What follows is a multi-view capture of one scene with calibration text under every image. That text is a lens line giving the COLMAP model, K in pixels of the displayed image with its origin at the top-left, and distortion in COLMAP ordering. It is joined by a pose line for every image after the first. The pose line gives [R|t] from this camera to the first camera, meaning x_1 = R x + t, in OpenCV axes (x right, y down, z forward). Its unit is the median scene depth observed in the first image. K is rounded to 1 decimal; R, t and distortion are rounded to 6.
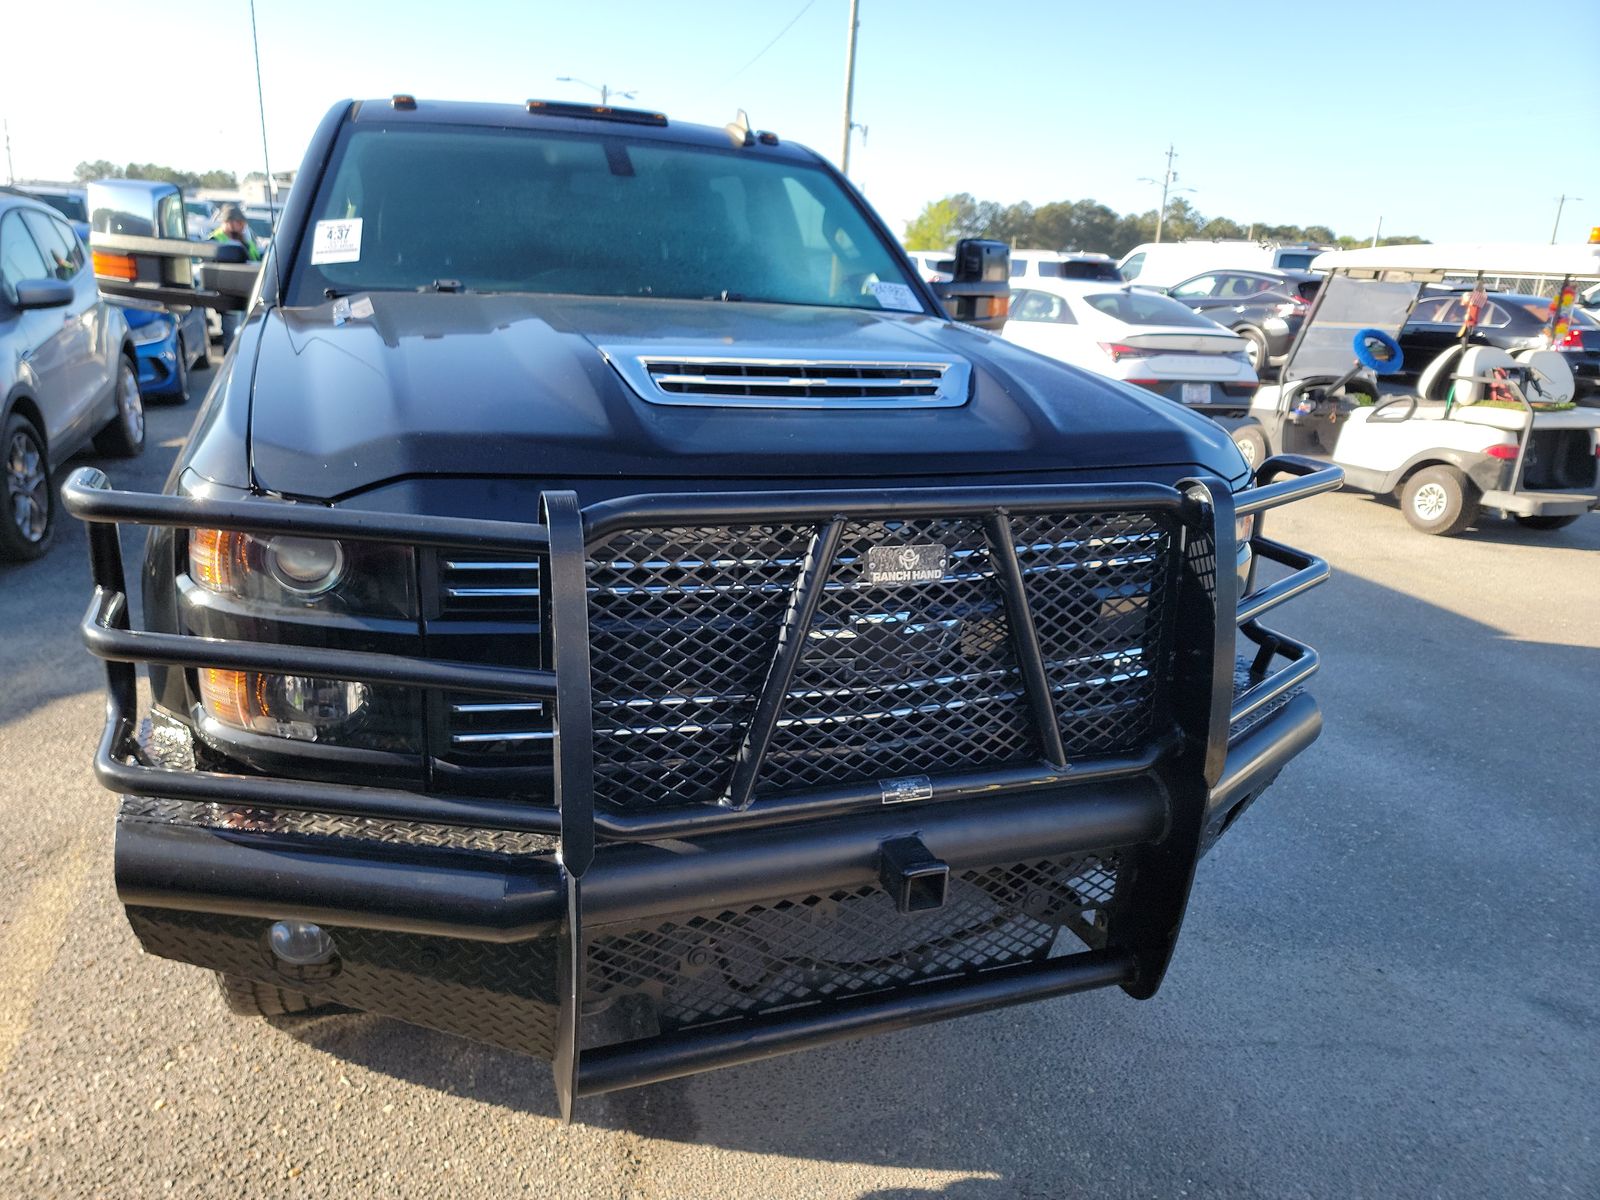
lens RADIAL K [[1117.6, 0, 801.2], [0, 1117.6, 579.2], [0, 0, 1]] dist [0.066180, -0.039247]
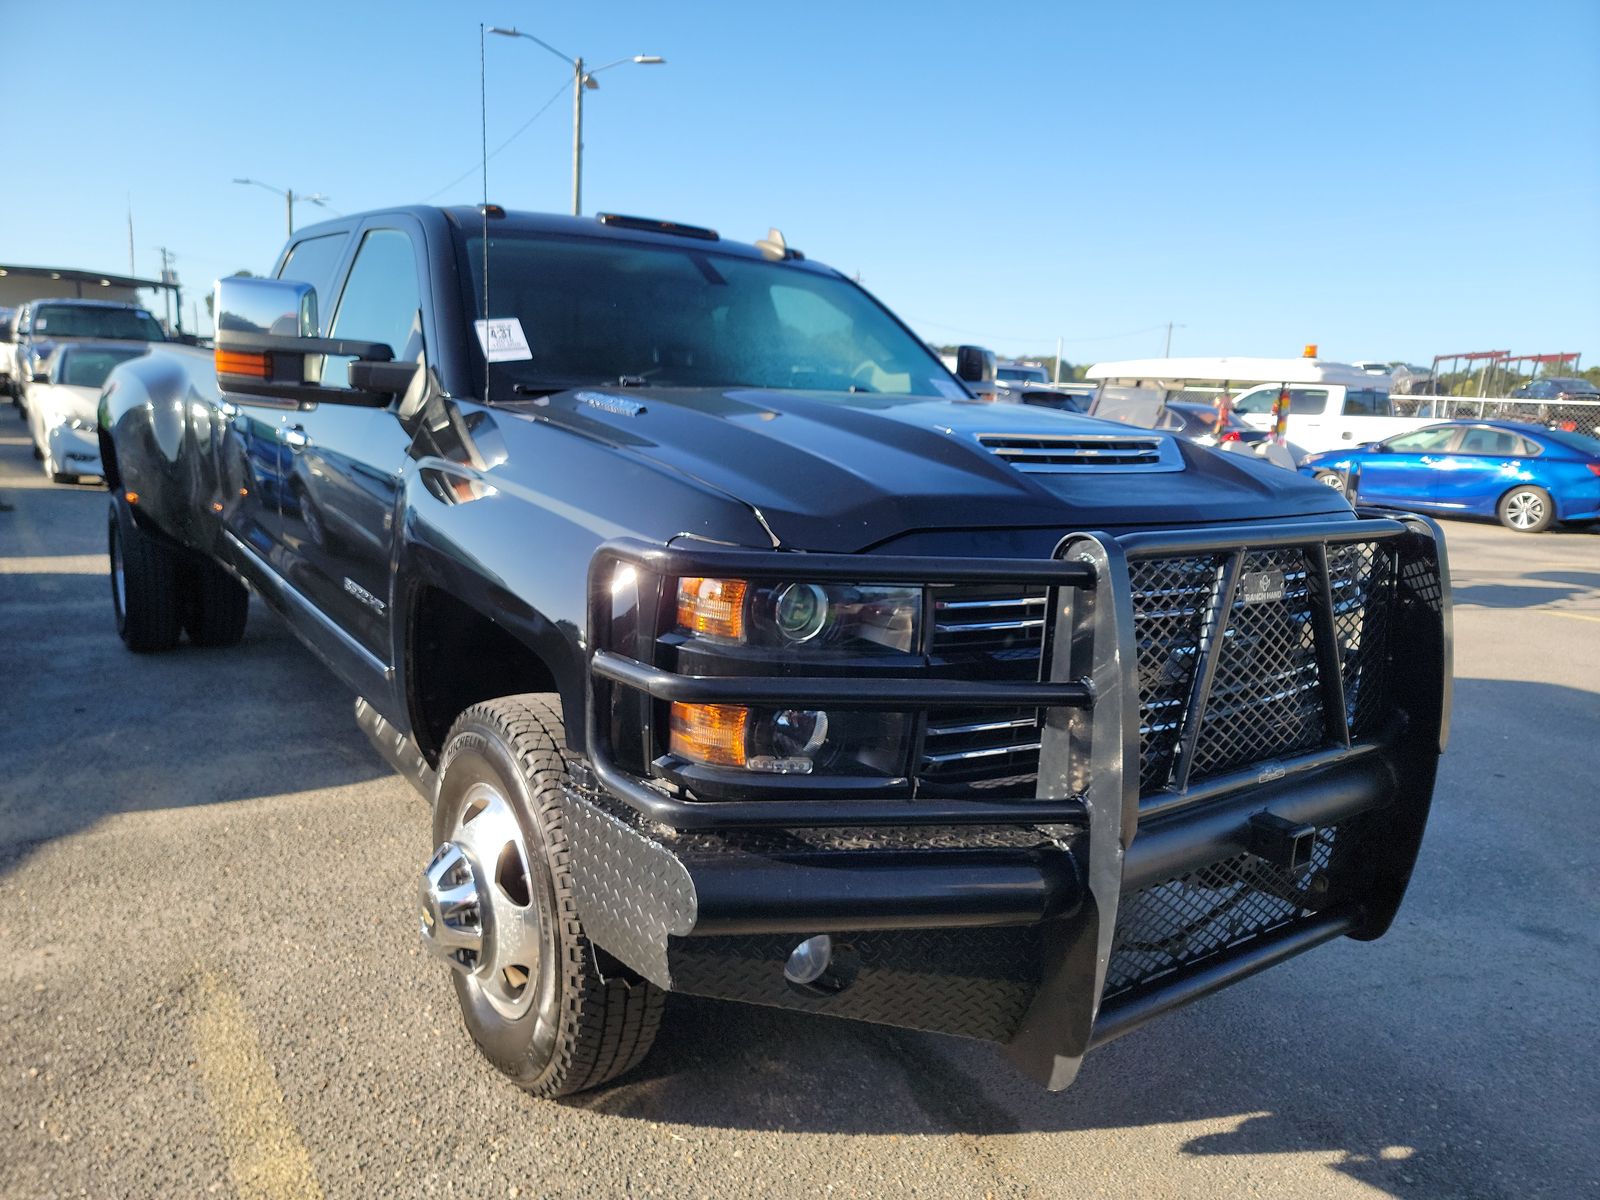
lens RADIAL K [[1125.0, 0, 800.0], [0, 1125.0, 600.0], [0, 0, 1]] dist [0.069129, -0.035652]
pose [[0.960292, -0.053327, 0.273851, -0.465947], [0.074837, 0.994826, -0.068700, 0.030717], [-0.268771, 0.086467, 0.959315, -0.049129]]
